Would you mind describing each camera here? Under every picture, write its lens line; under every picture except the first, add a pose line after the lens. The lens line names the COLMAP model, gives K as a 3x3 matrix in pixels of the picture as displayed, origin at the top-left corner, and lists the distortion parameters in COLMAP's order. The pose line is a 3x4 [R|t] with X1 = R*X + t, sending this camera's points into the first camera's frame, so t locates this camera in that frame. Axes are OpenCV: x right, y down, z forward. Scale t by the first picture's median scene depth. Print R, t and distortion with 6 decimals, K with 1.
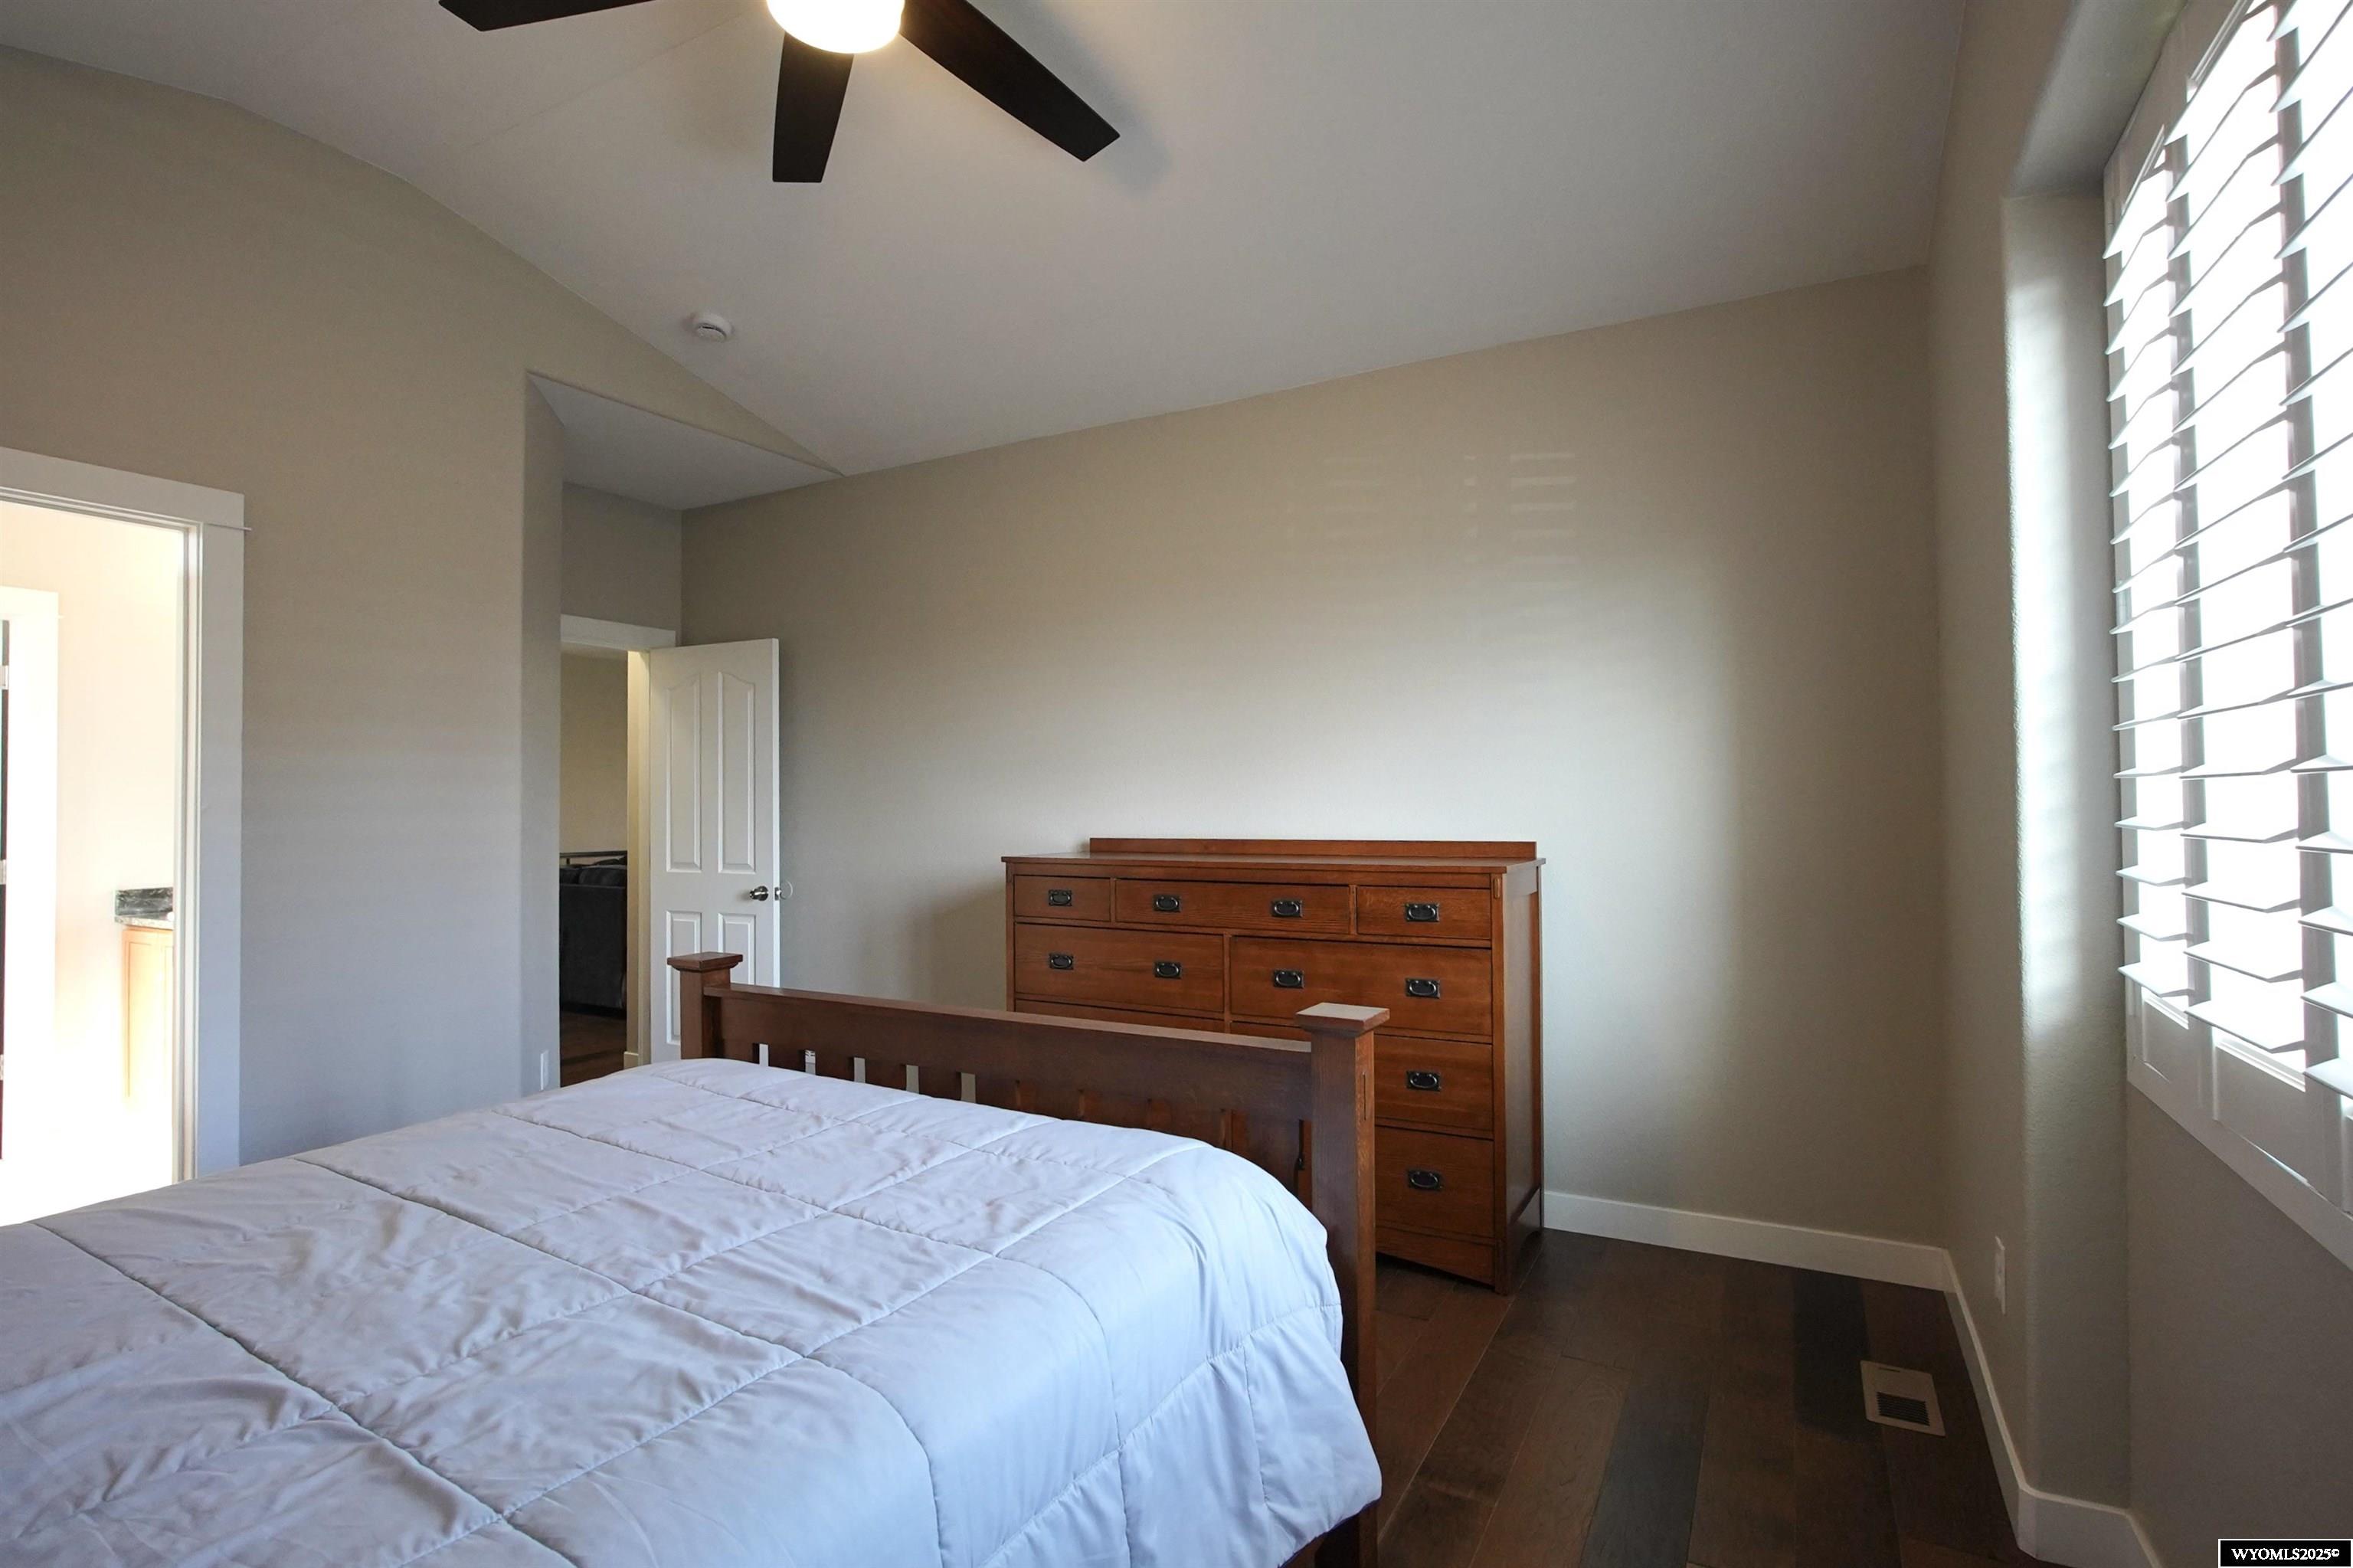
lens RADIAL K [[1090.8, 0, 1171.1], [0, 1090.8, 773.2], [0, 0, 1]] dist [-0.014811, 0.004108]
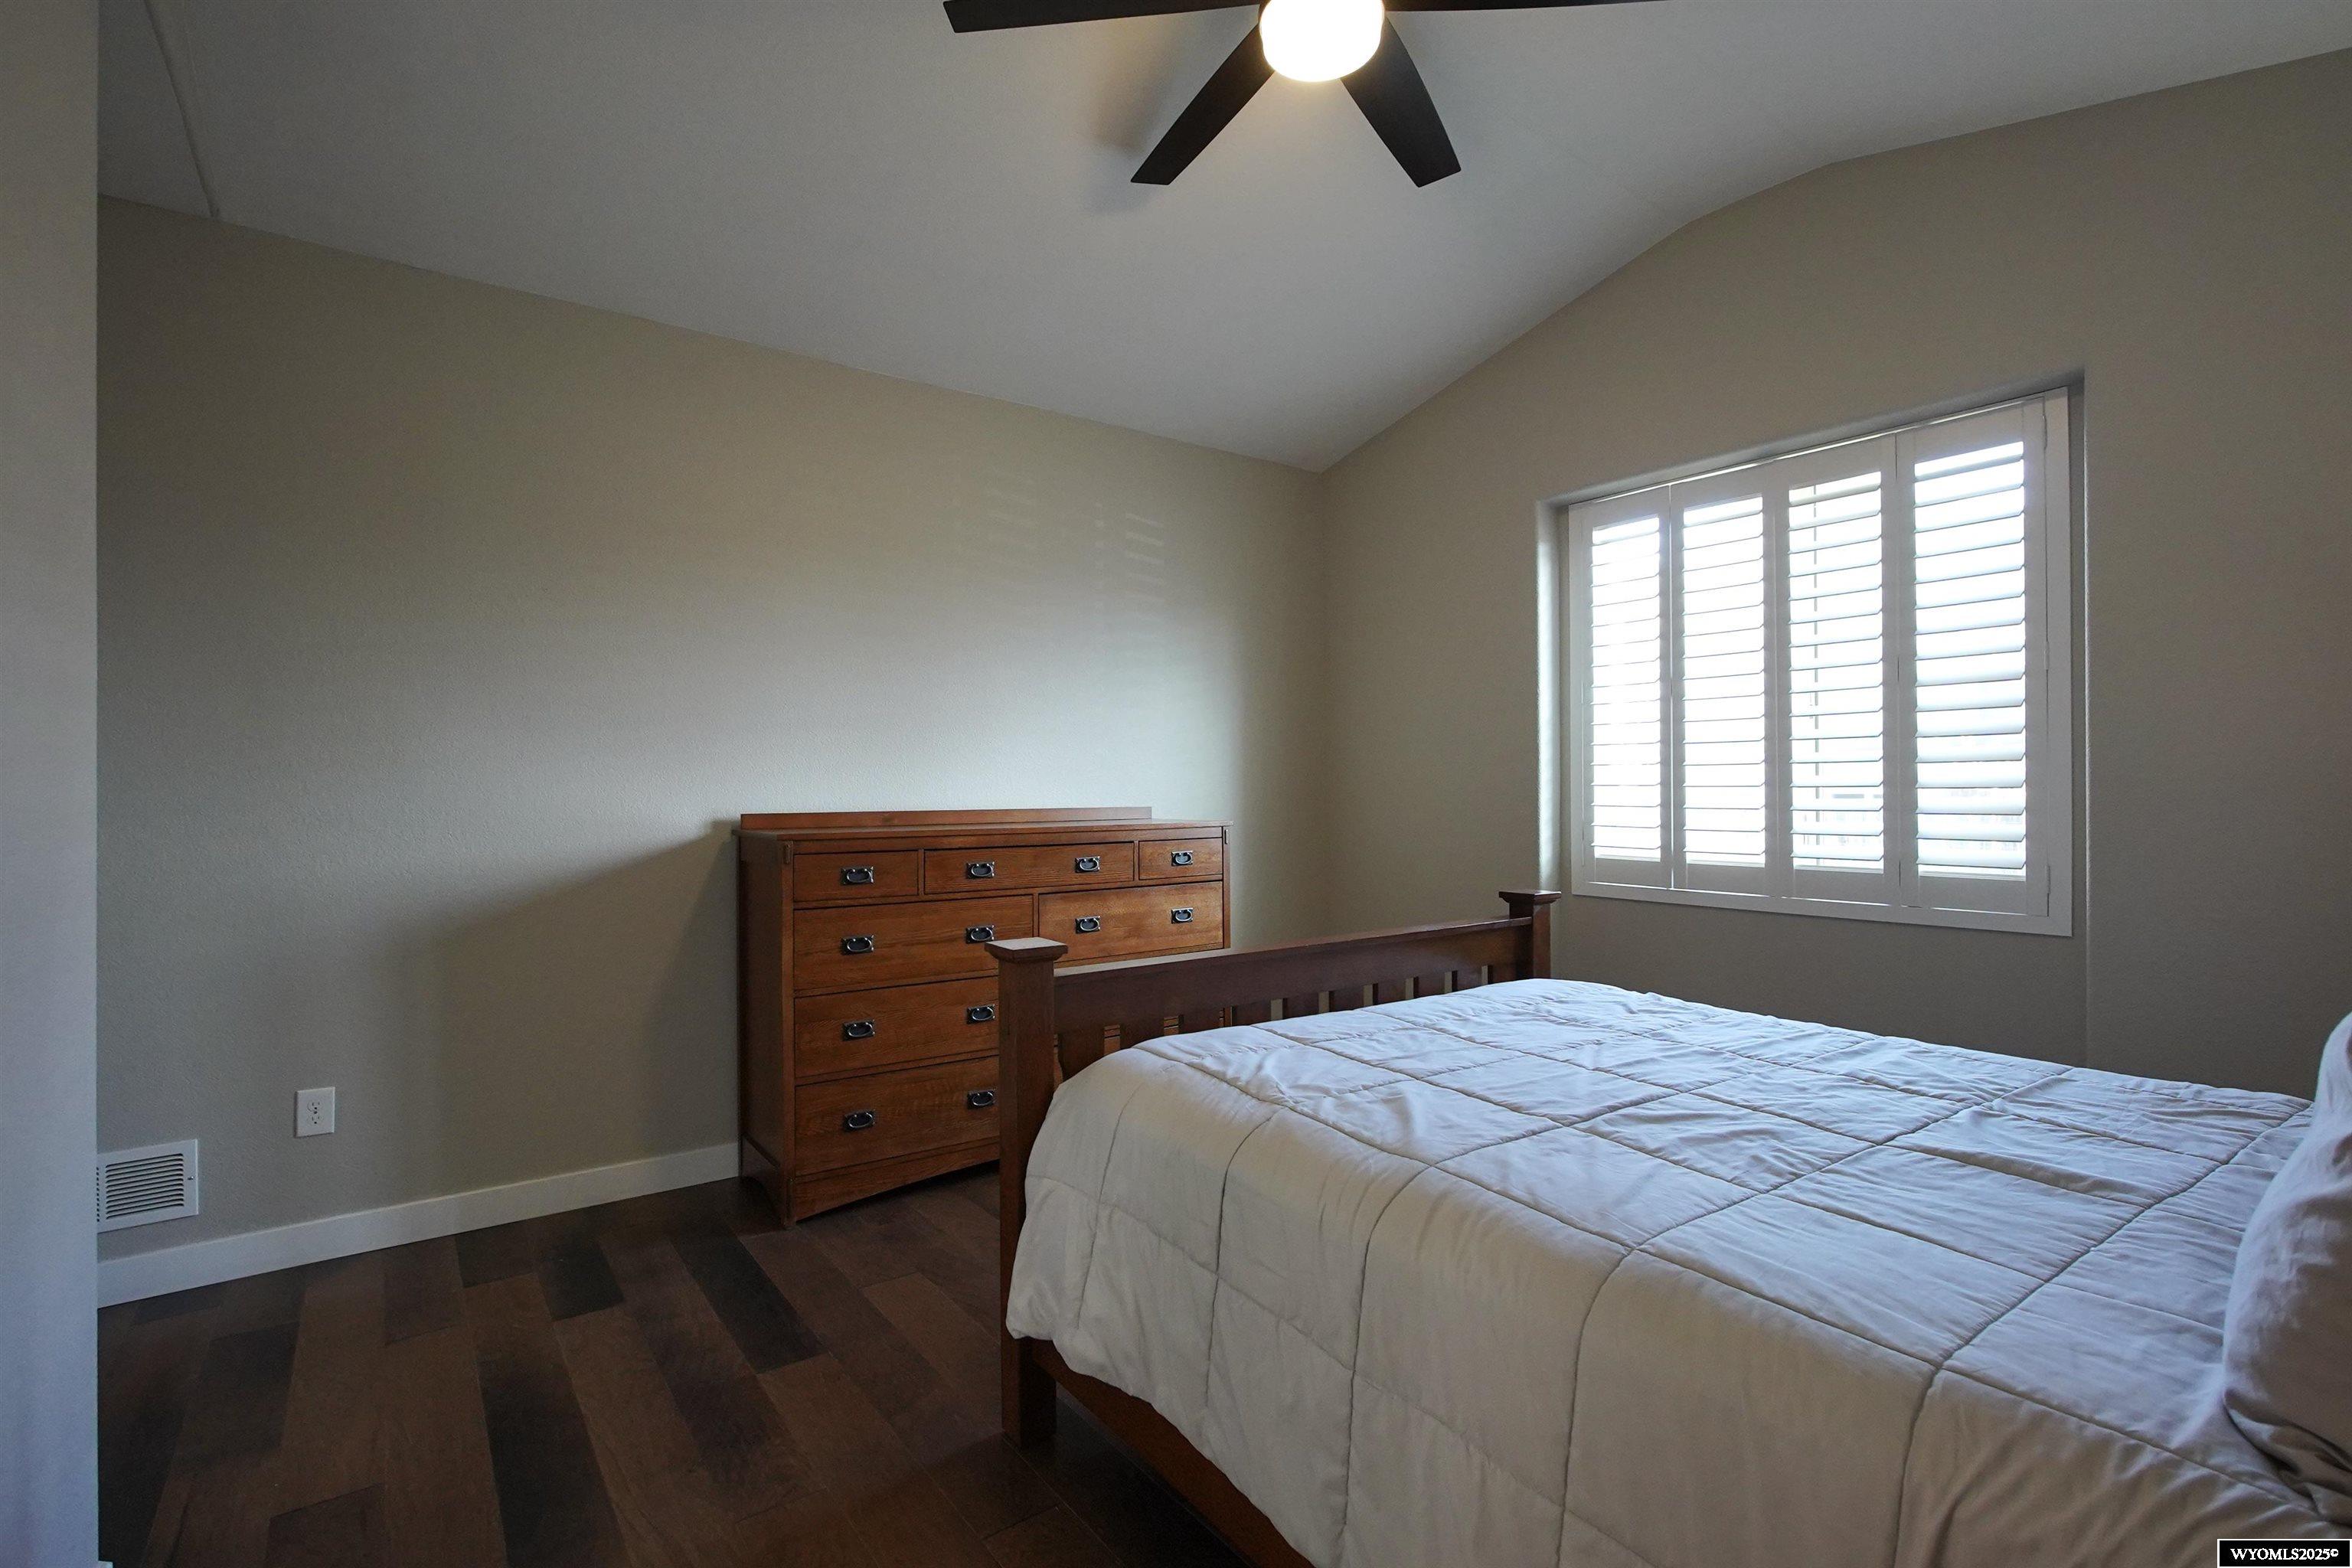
lens RADIAL K [[1090.3, 0, 1162.2], [0, 1090.3, 775.1], [0, 0, 1]] dist [-0.014811, 0.004108]
pose [[0.434350, 0.023711, 0.900432, -0.881934], [-0.017544, 0.999687, -0.017862, 0.046576], [-0.900573, -0.008038, 0.434629, 0.411331]]
